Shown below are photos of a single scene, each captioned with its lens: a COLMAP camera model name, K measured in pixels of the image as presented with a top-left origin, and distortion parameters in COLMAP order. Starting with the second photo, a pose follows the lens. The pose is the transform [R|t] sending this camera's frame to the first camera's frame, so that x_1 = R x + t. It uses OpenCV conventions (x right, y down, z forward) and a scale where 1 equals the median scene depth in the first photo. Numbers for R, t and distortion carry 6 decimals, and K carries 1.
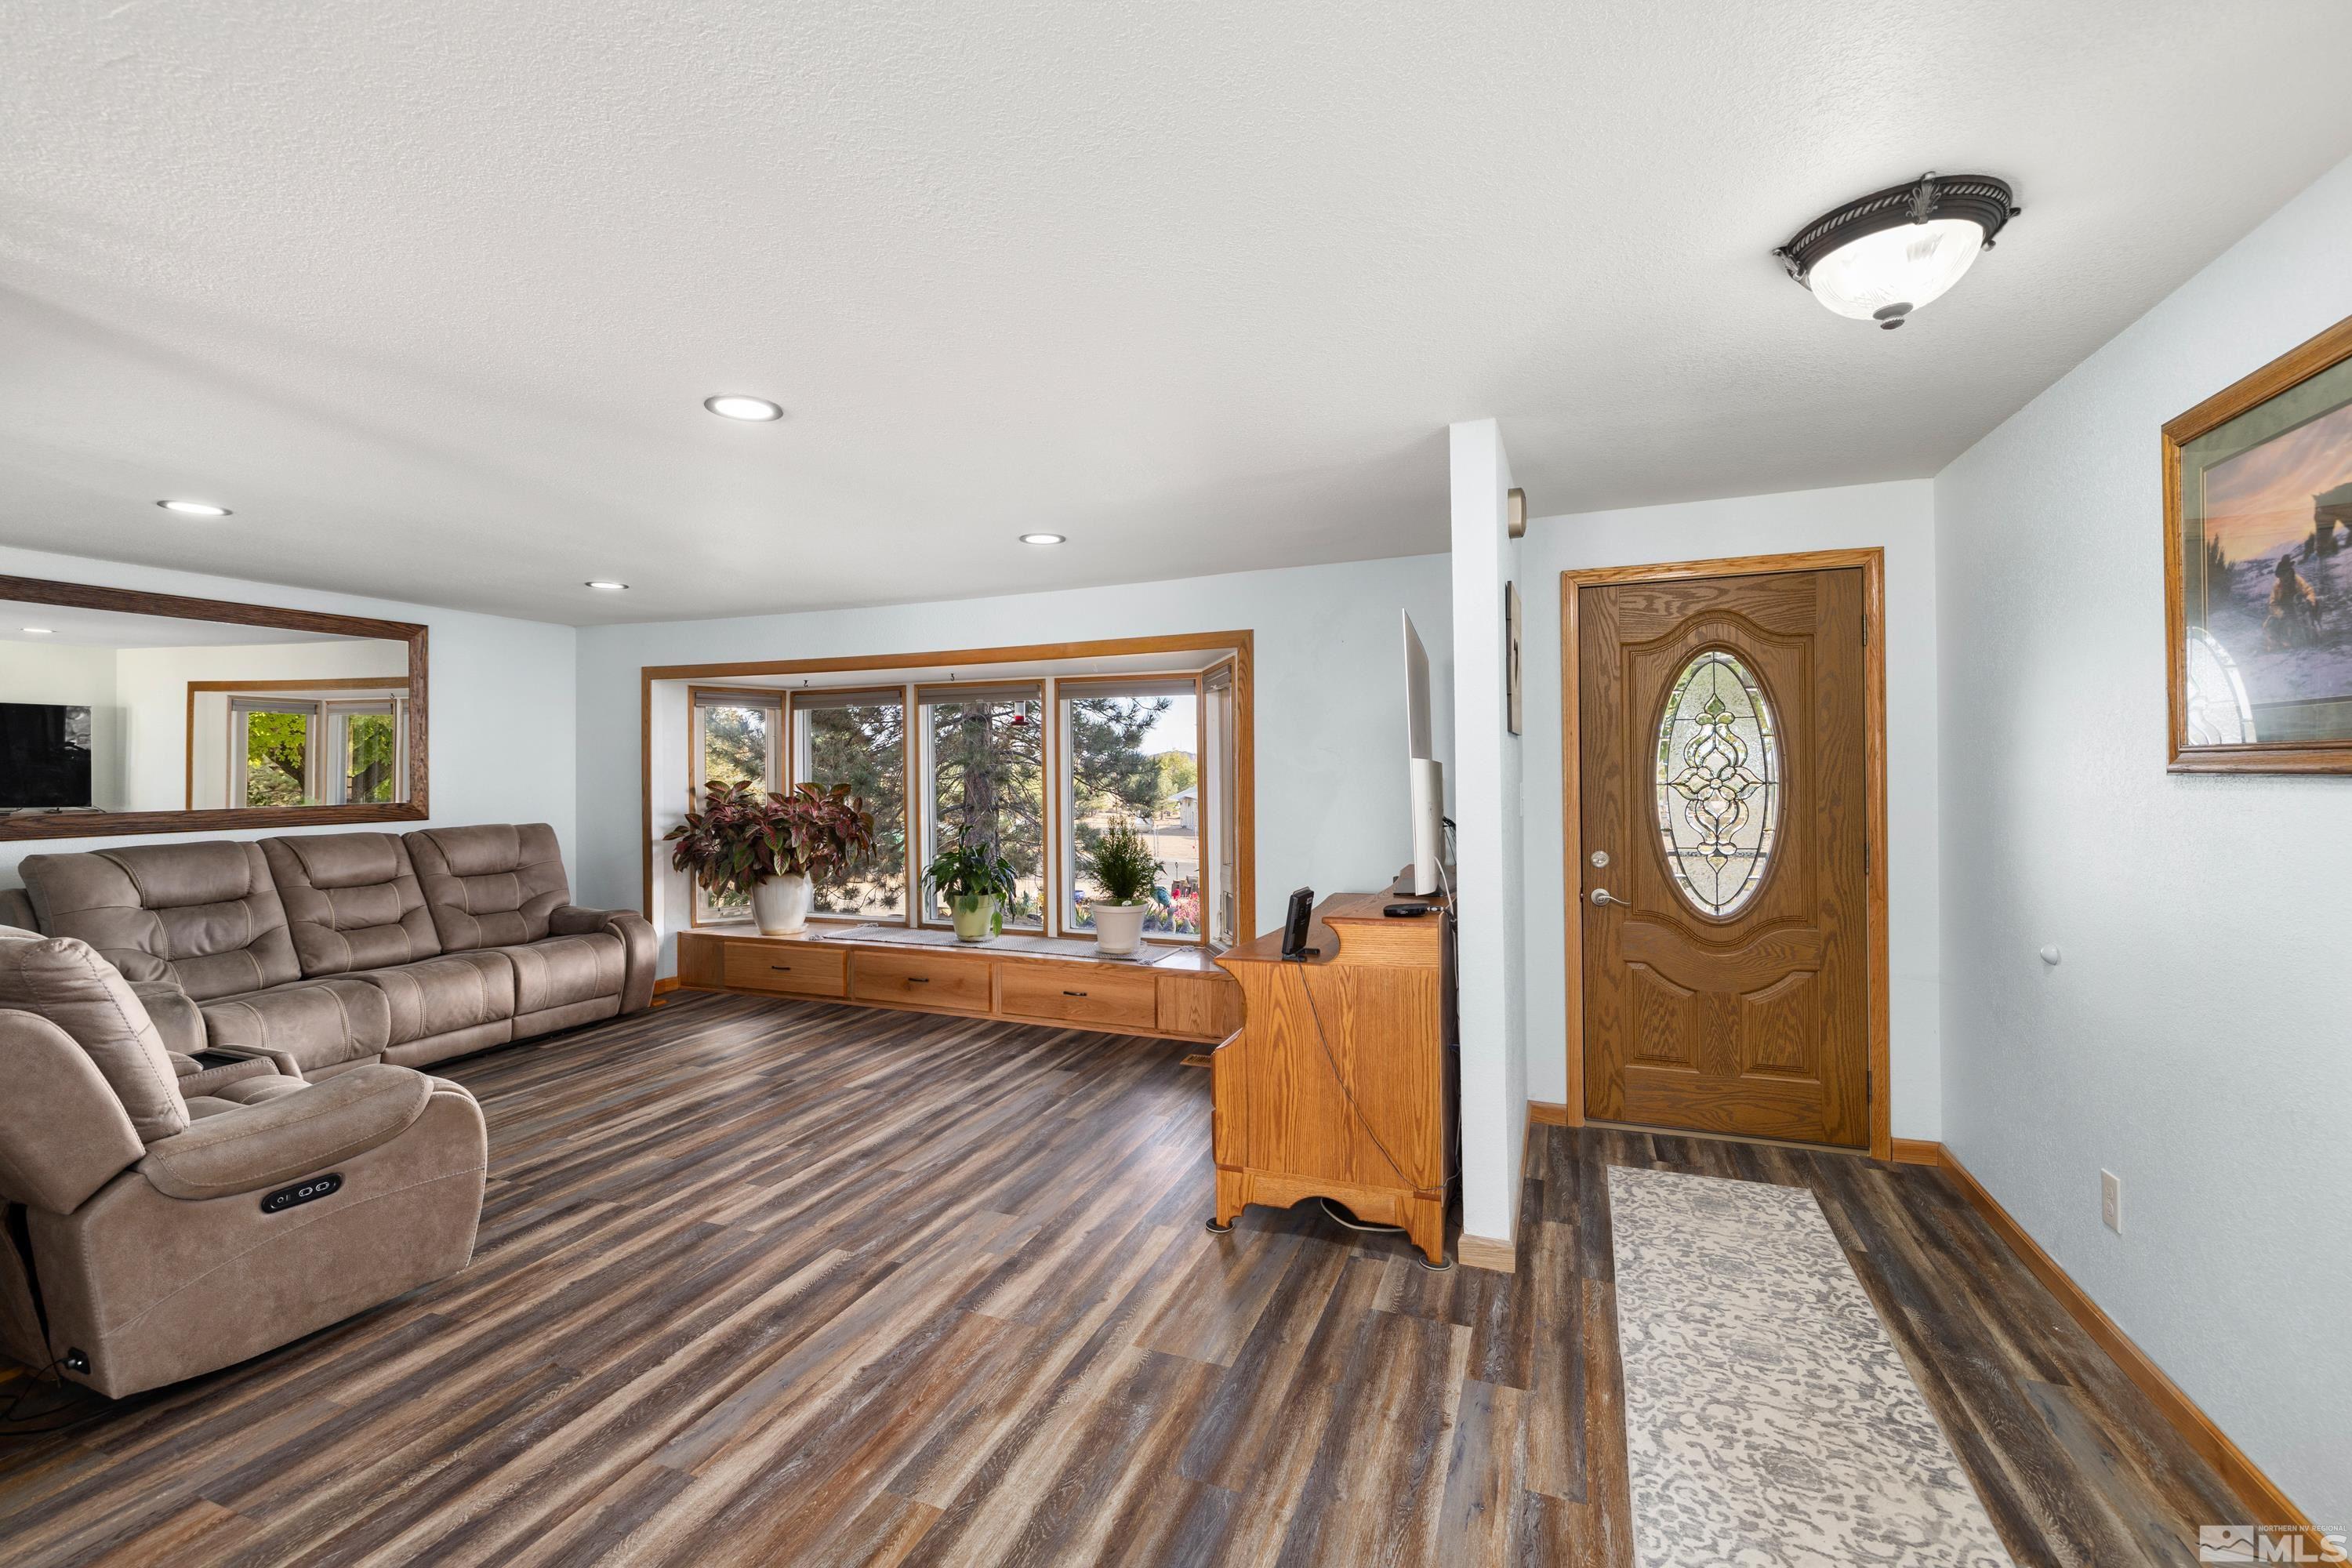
lens RADIAL K [[987.6, 0, 1174.4], [0, 987.6, 778.0], [0, 0, 1]] dist [-0.001558, 0.001640]
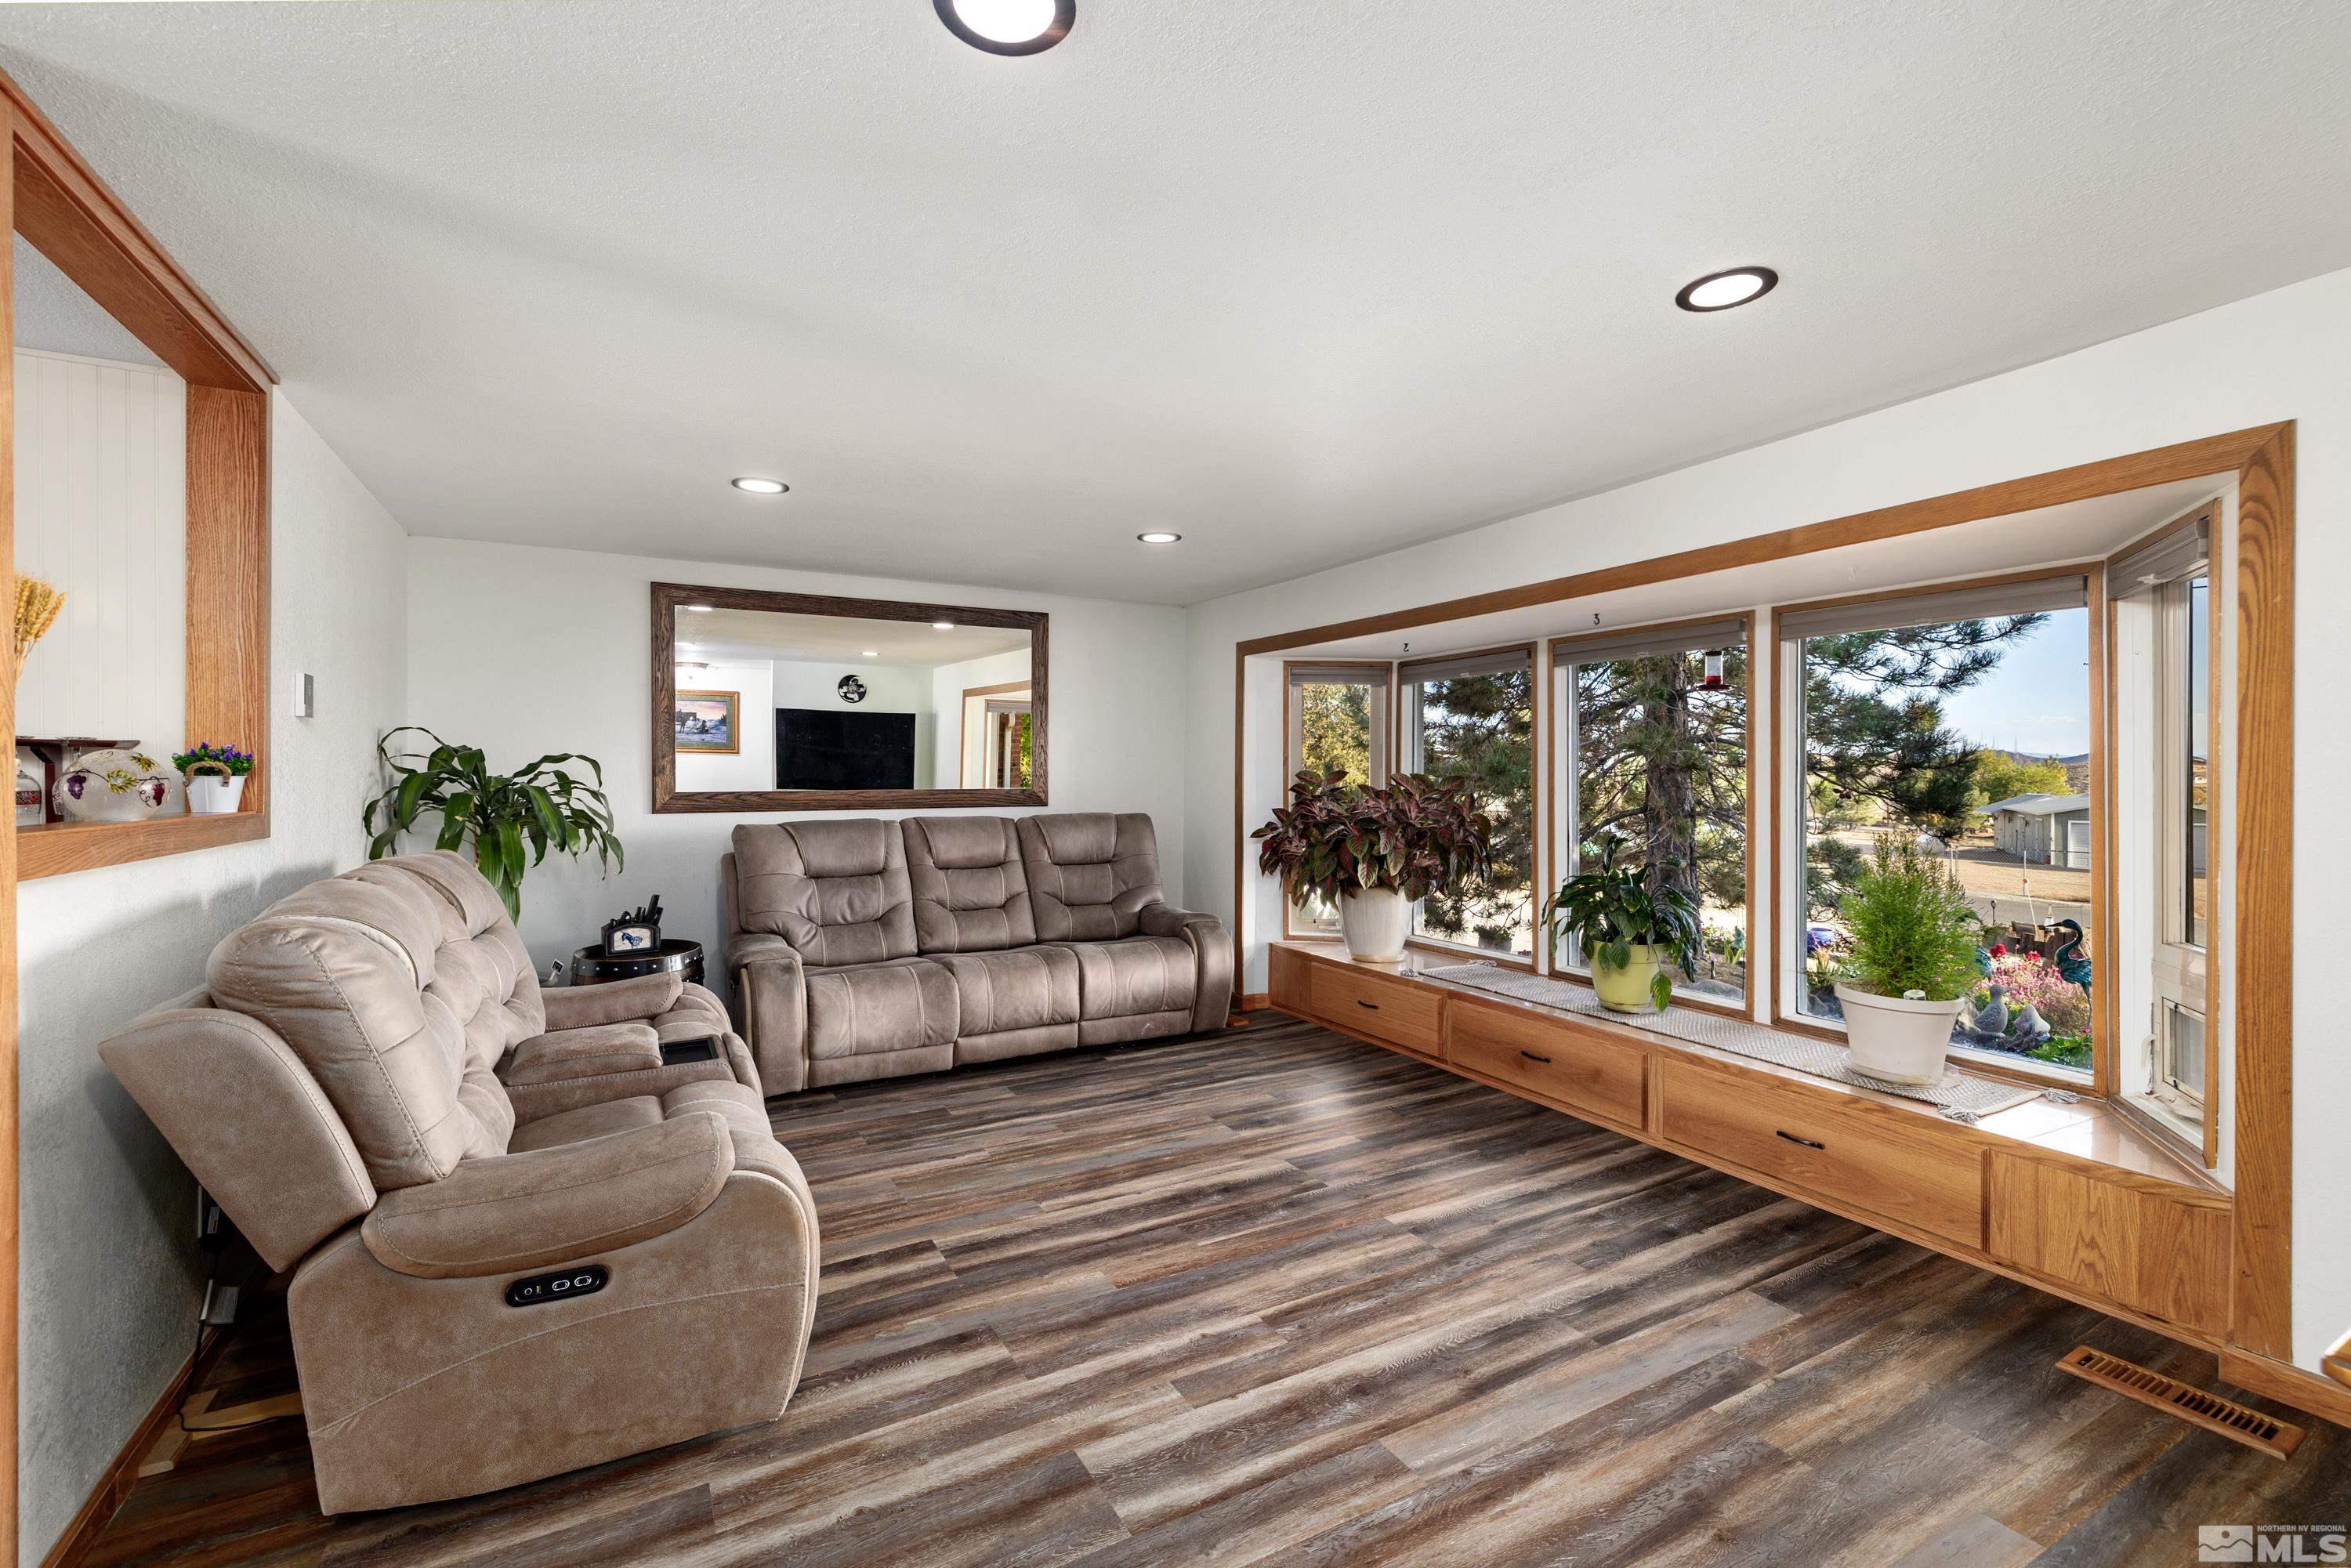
lens RADIAL K [[987.2, 0, 1164.2], [0, 987.2, 778.7], [0, 0, 1]] dist [-0.001558, 0.001640]
pose [[0.770366, 0.011546, -0.637497, -0.026302], [-0.012353, 0.999919, 0.003182, 0.012998], [0.637482, 0.005424, 0.770446, 0.386095]]
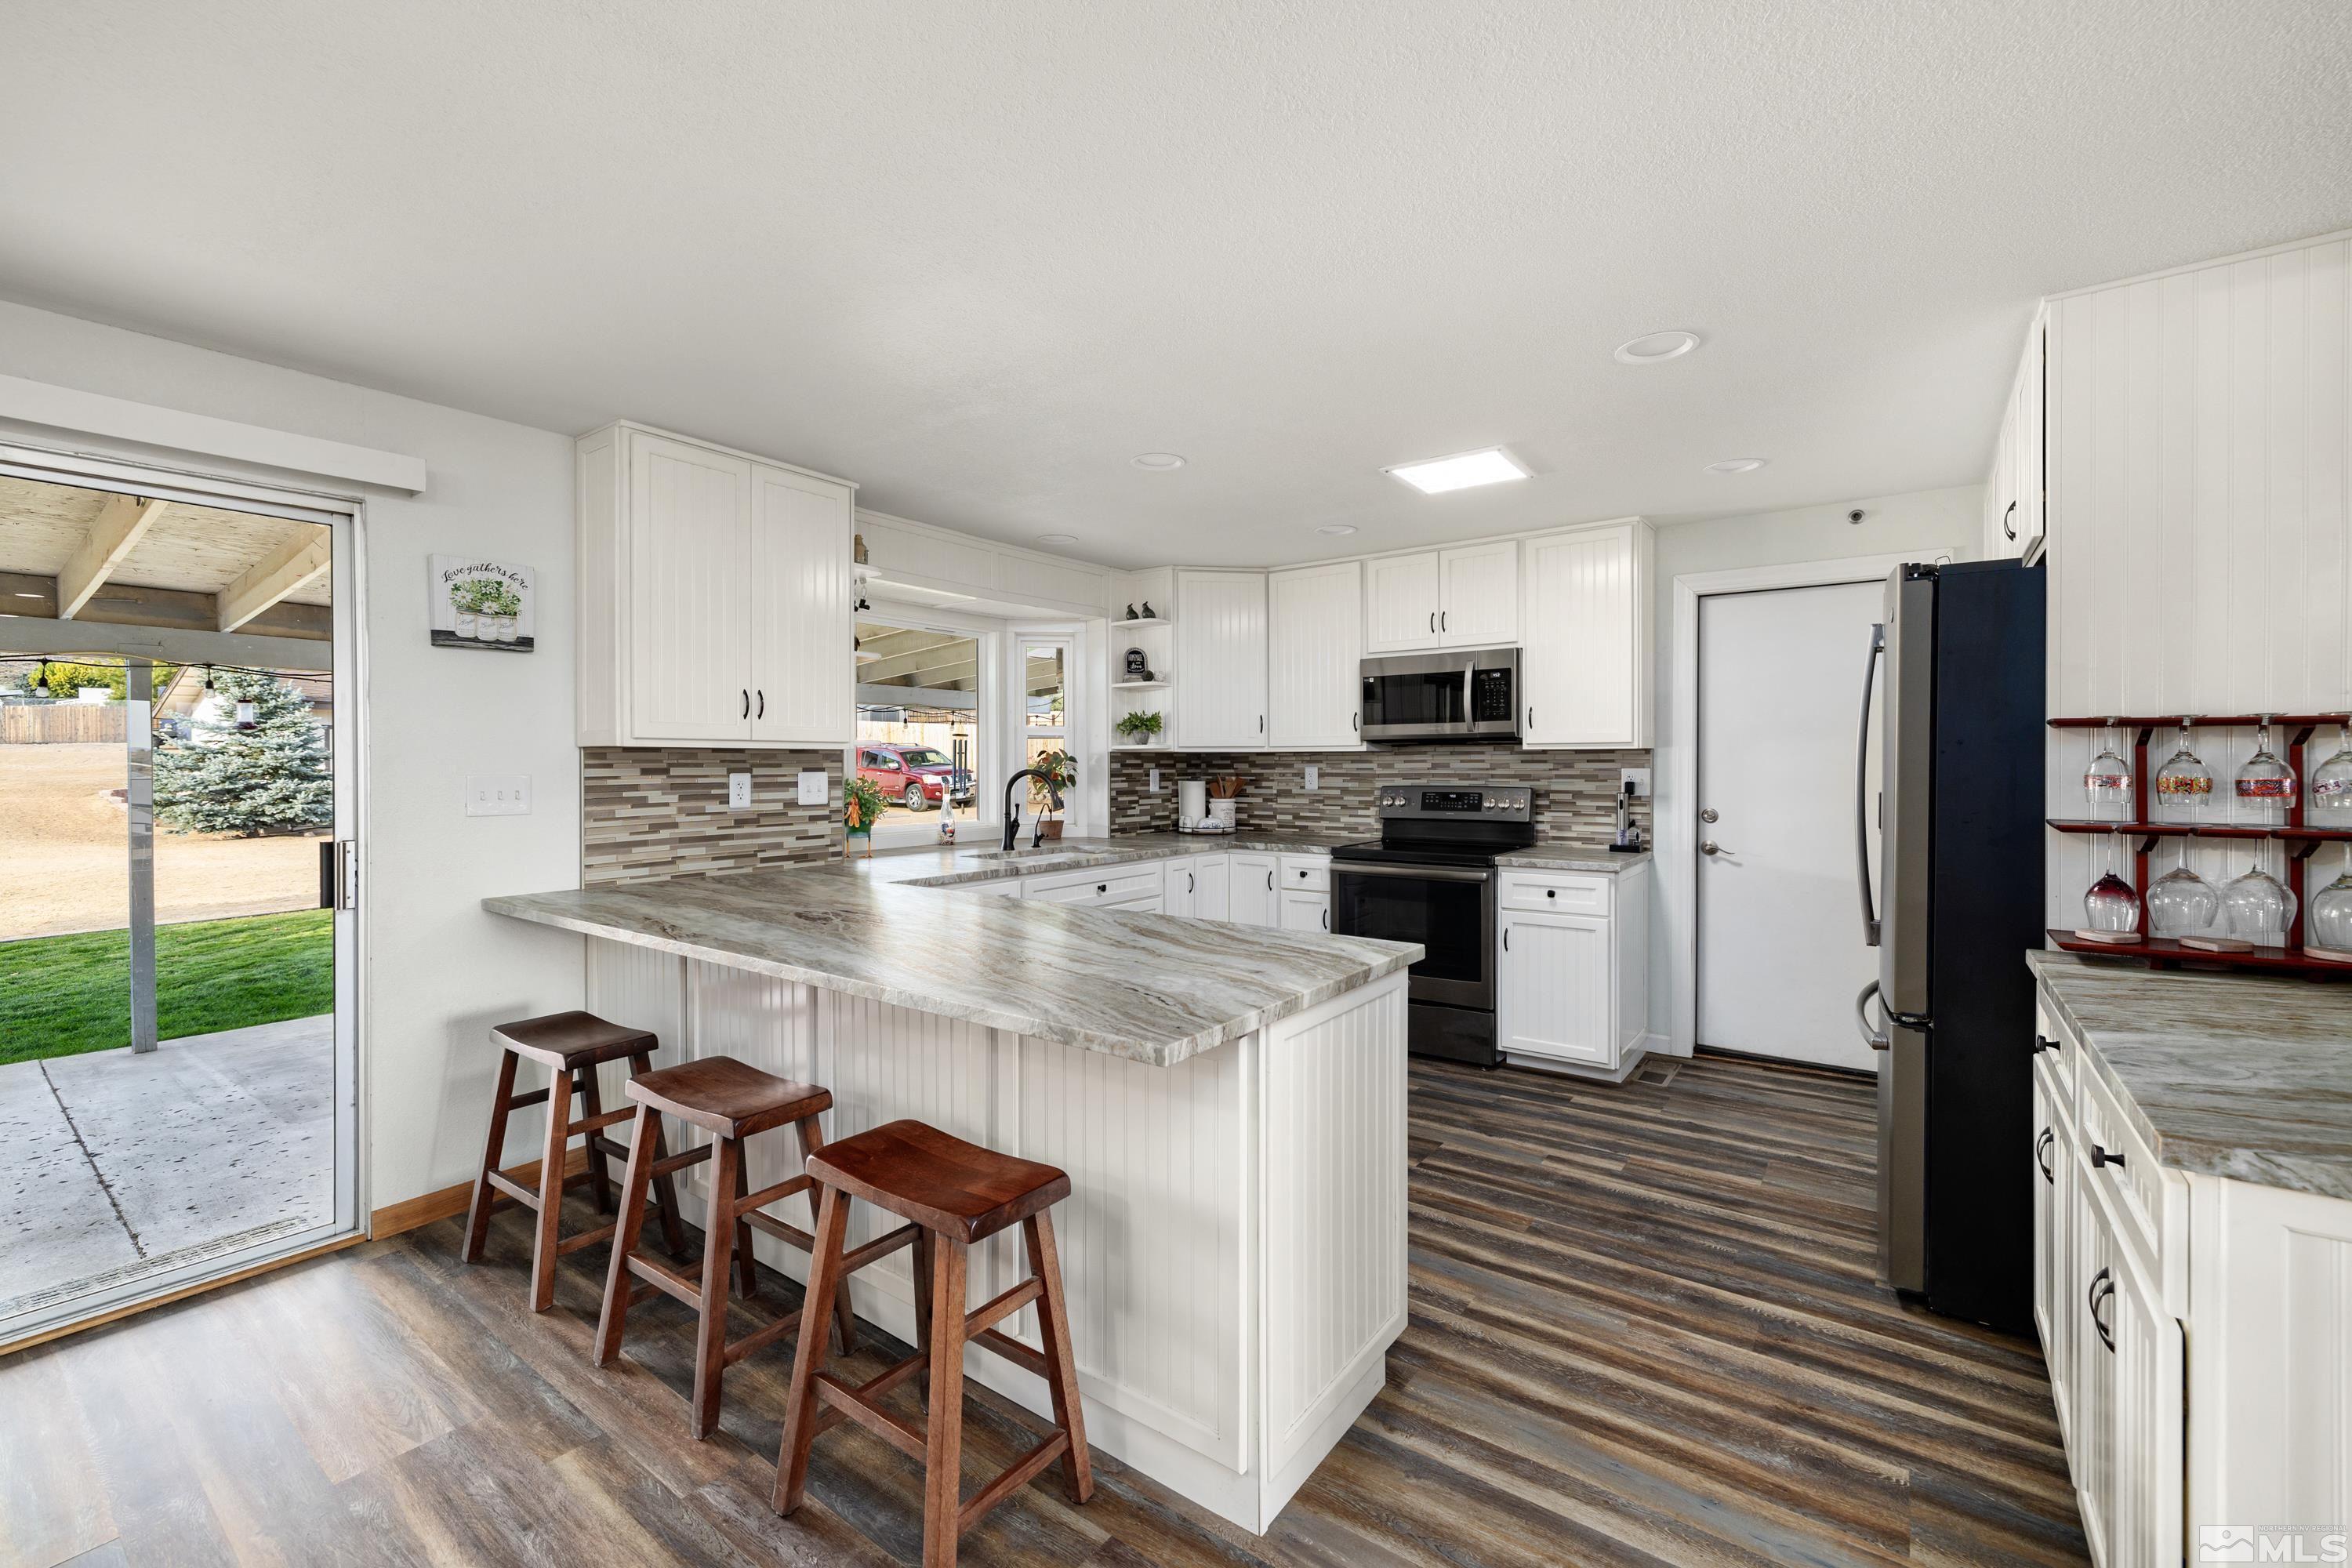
lens RADIAL K [[987.6, 0, 1161.9], [0, 987.6, 766.6], [0, 0, 1]] dist [-0.001558, 0.001640]
pose [[-0.261783, 0.012745, -0.965043, -0.283489], [-0.001179, 0.999908, 0.013525, 0.017002], [0.965126, 0.004678, -0.261744, 0.041757]]
